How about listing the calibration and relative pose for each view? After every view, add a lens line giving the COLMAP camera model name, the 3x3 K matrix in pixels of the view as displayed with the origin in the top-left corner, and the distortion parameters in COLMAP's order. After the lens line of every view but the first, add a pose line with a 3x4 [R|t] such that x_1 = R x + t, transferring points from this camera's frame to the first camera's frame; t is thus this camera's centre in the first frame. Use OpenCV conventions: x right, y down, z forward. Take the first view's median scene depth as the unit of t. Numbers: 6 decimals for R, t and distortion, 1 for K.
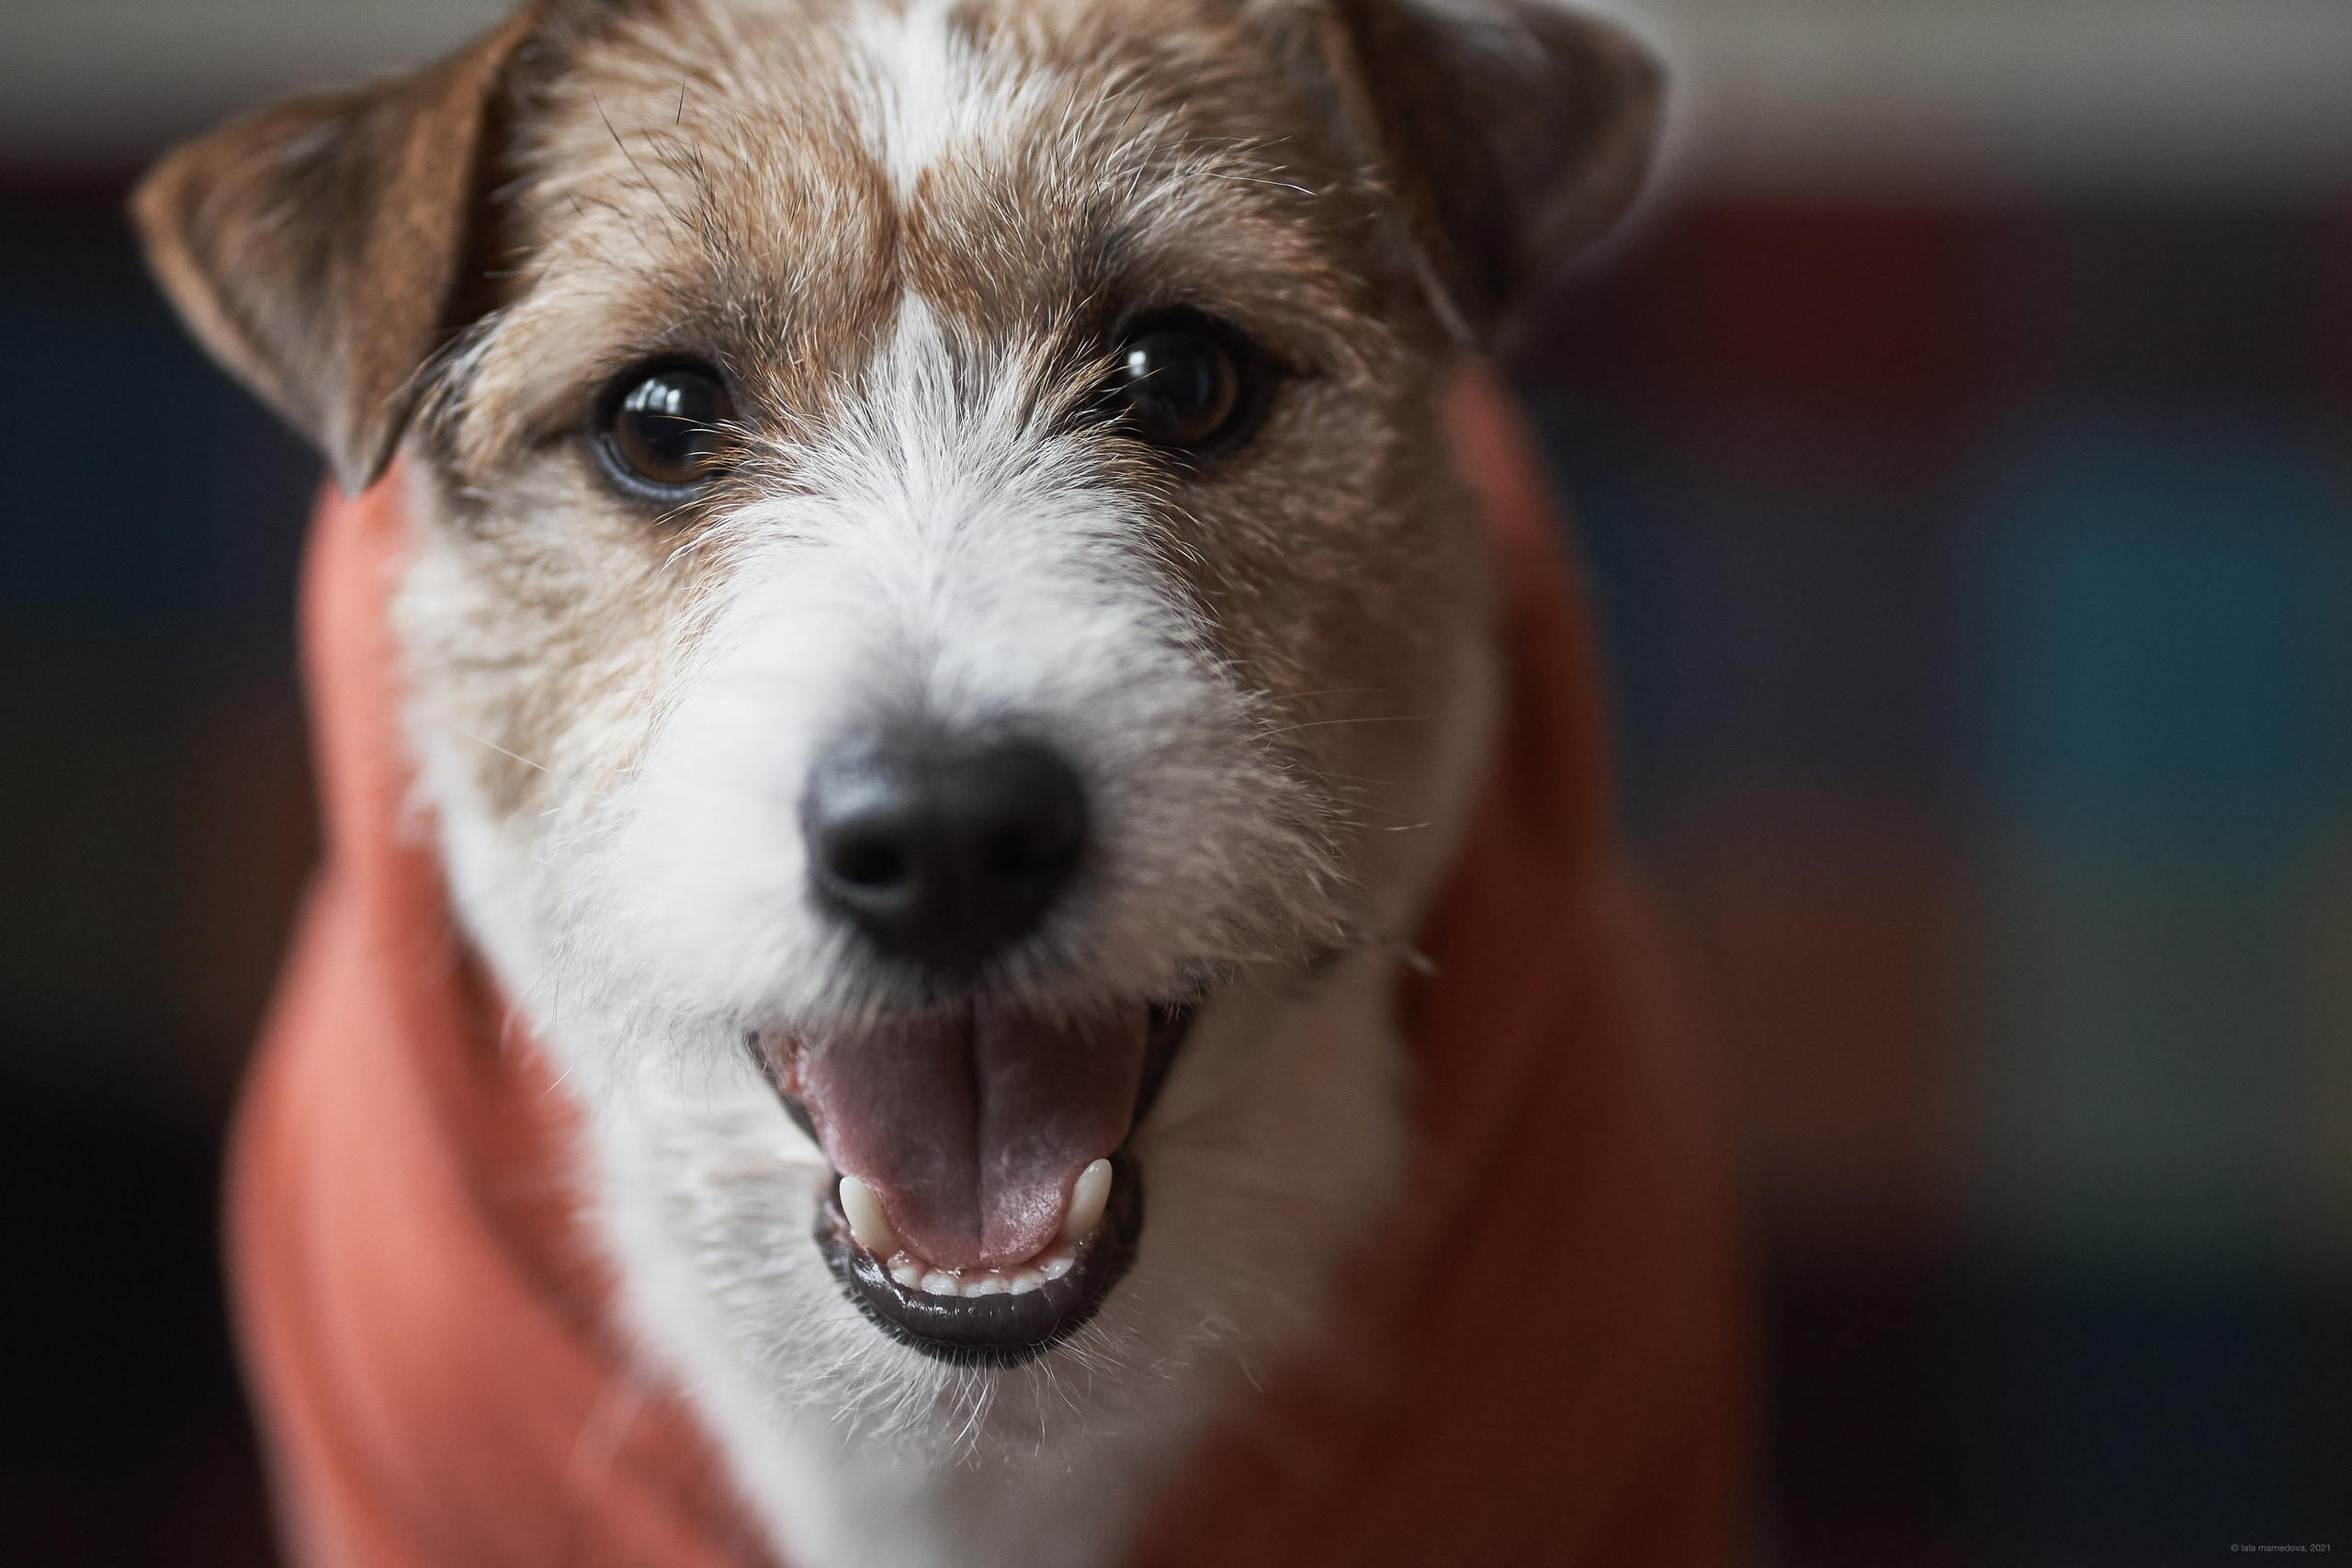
lens RADIAL K [[8739.8, 0, 1172.5], [0, 8739.8, 782.2], [0, 0, 1]] dist [0.851313, 0.000000]
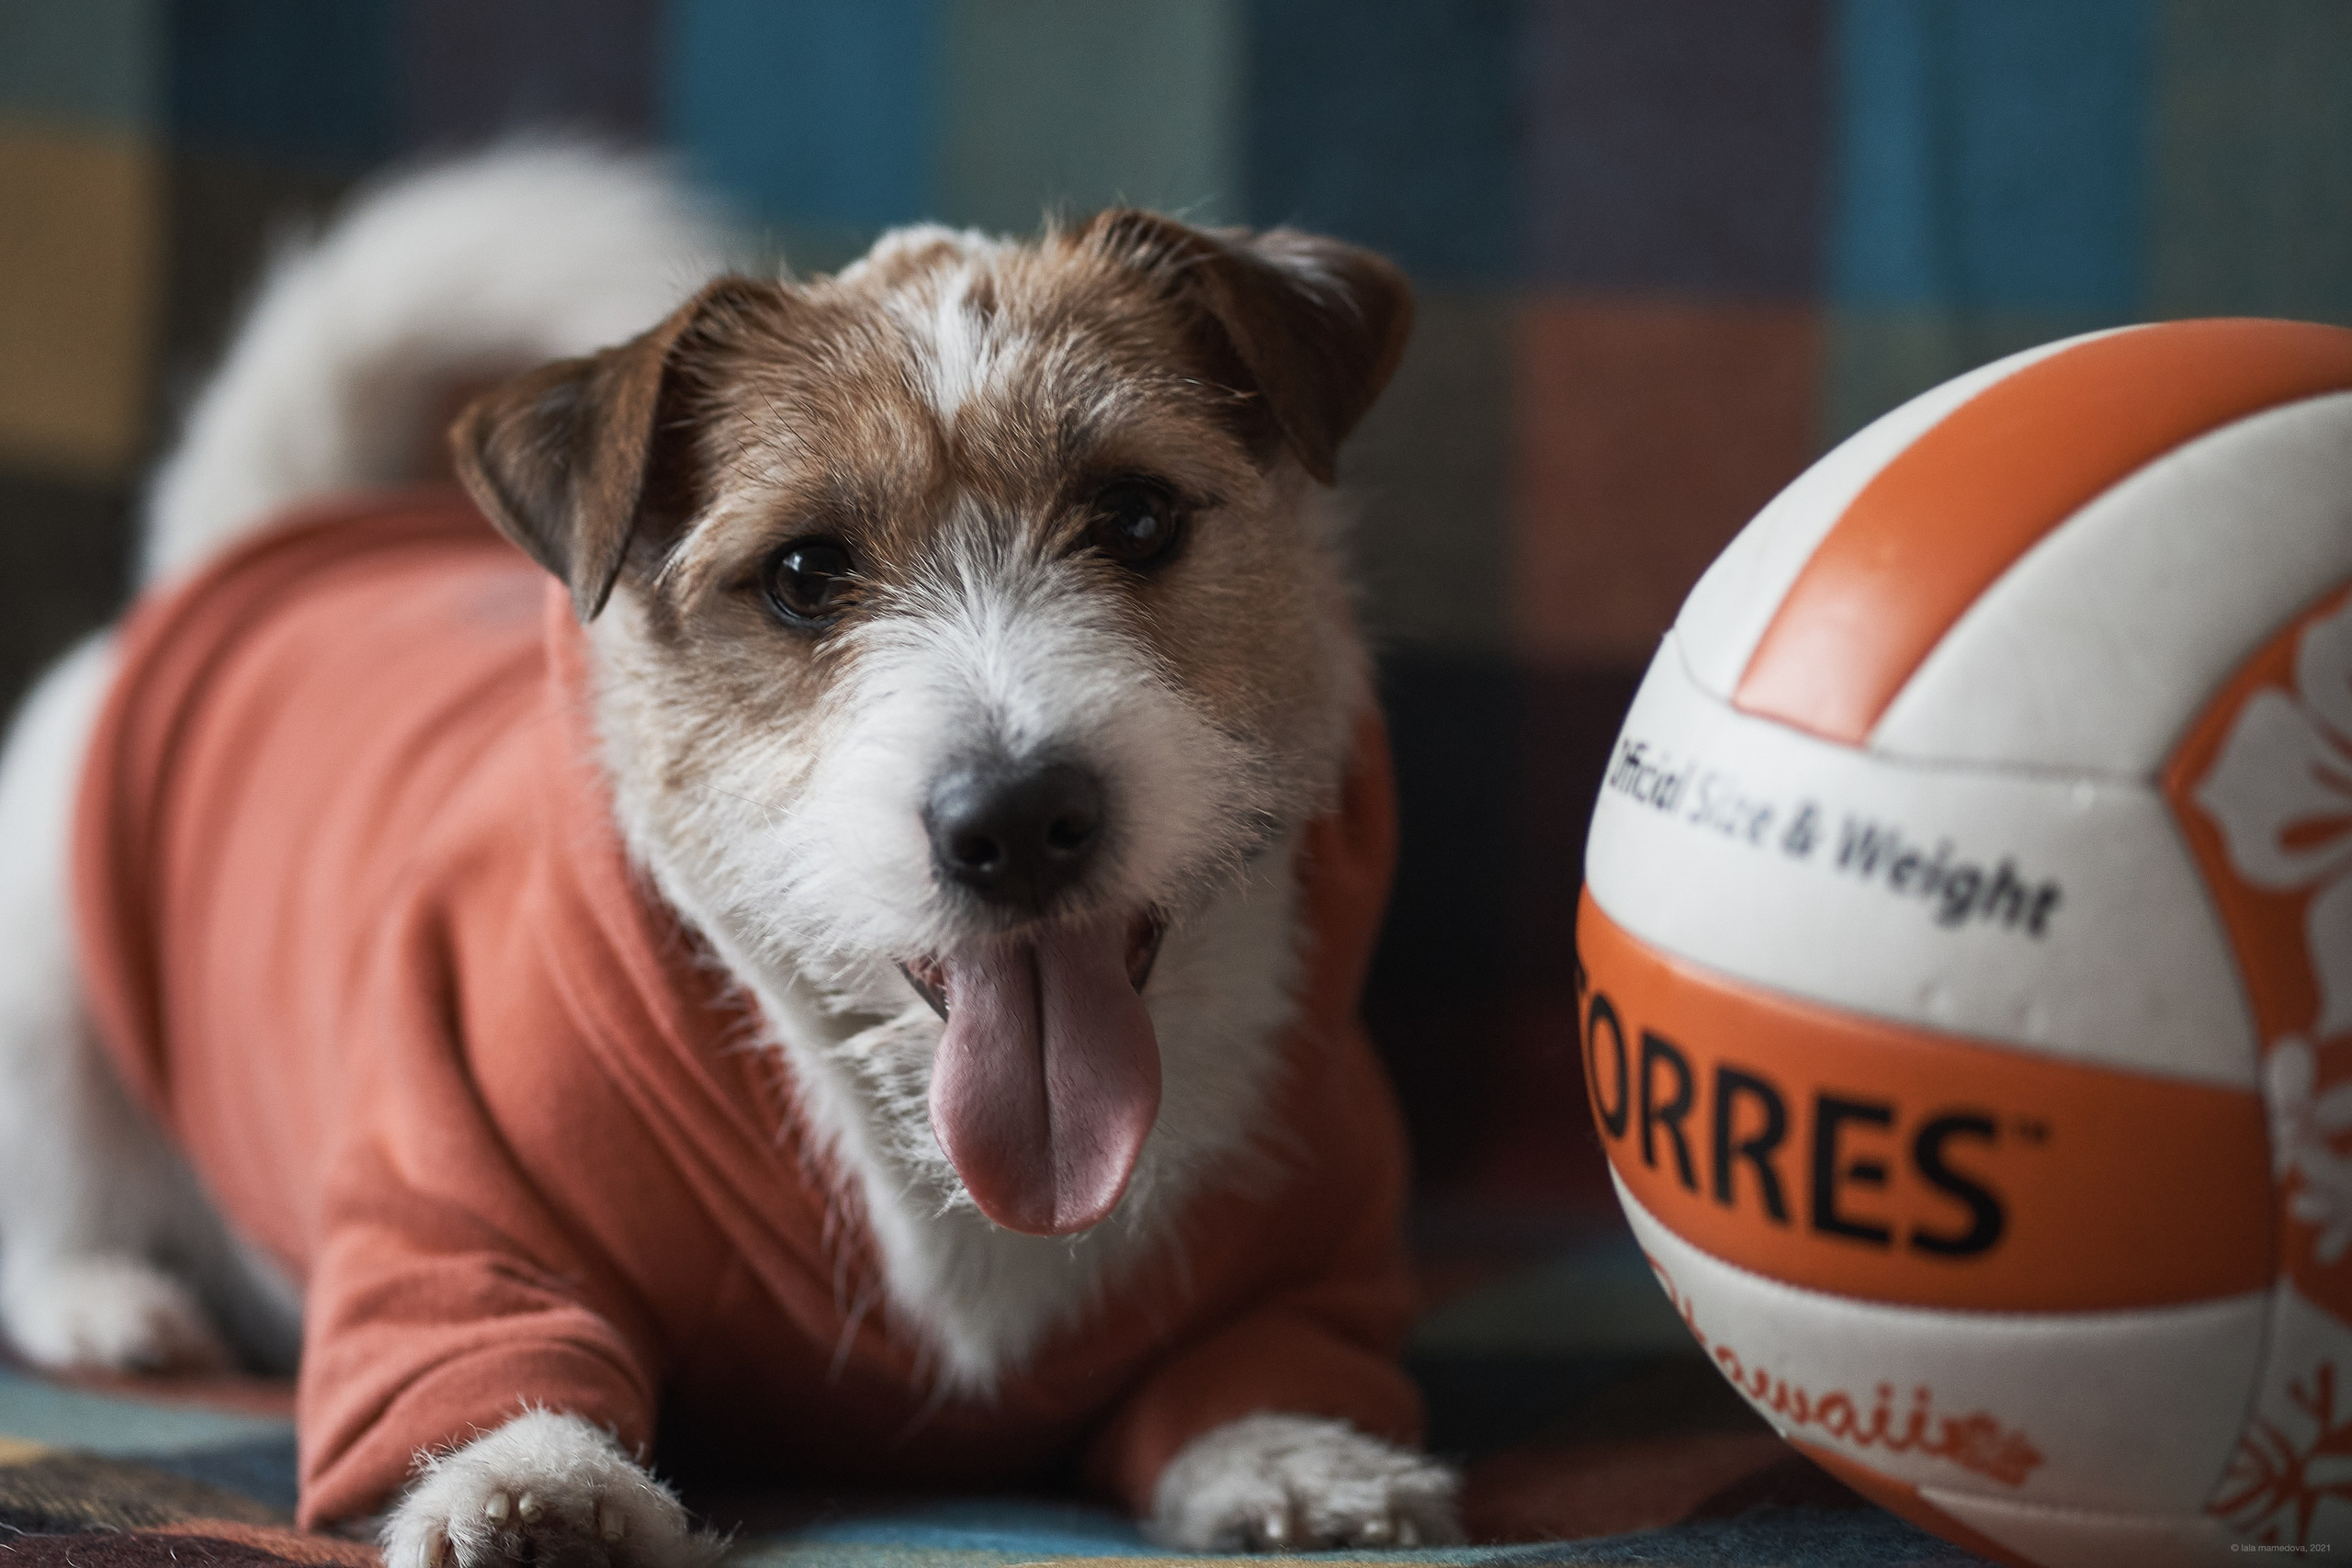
lens RADIAL K [[8739.8, 0, 1175.8], [0, 8739.8, 782.0], [0, 0, 1]] dist [0.851313, 0.000000]
pose [[0.995837, -0.090431, 0.011469, -0.013513], [0.090210, 0.995750, 0.018555, -0.027638], [-0.013098, -0.017443, 0.999762, -0.586360]]
